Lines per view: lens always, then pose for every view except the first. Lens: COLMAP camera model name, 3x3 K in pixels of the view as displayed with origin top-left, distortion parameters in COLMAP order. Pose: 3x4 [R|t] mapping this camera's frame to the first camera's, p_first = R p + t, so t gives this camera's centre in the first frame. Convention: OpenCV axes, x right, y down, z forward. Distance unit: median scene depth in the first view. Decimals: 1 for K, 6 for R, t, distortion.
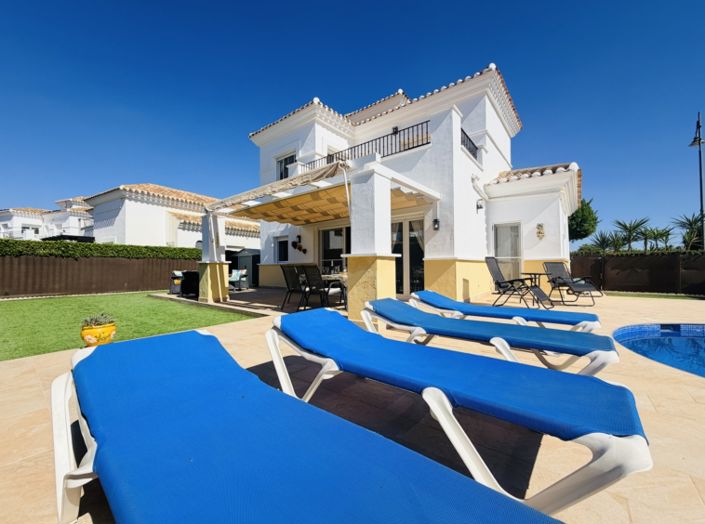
lens RADIAL K [[280.9, 0, 349.2], [0, 280.9, 262.1], [0, 0, 1]] dist [0.000785, 0.000151]
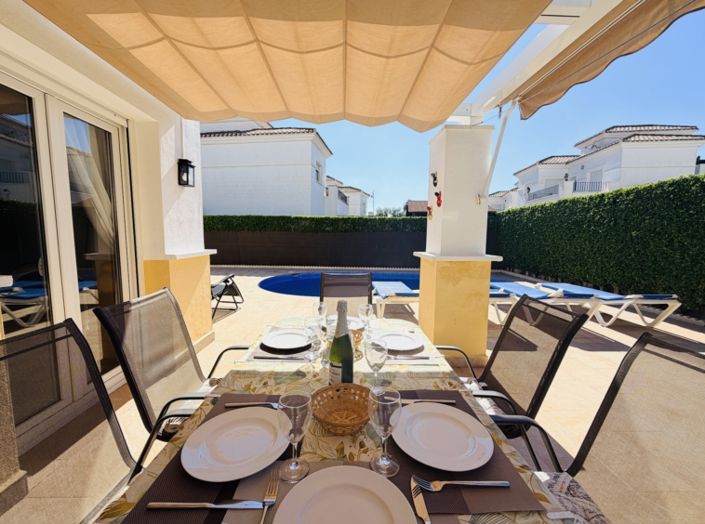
lens RADIAL K [[280.9, 0, 351.5], [0, 280.9, 262.1], [0, 0, 1]] dist [0.000785, 0.000151]
pose [[-0.656582, -0.072736, 0.750739, -0.136461], [-0.020331, 0.996684, 0.078784, -0.028580], [-0.753981, 0.036465, -0.655884, 0.808305]]
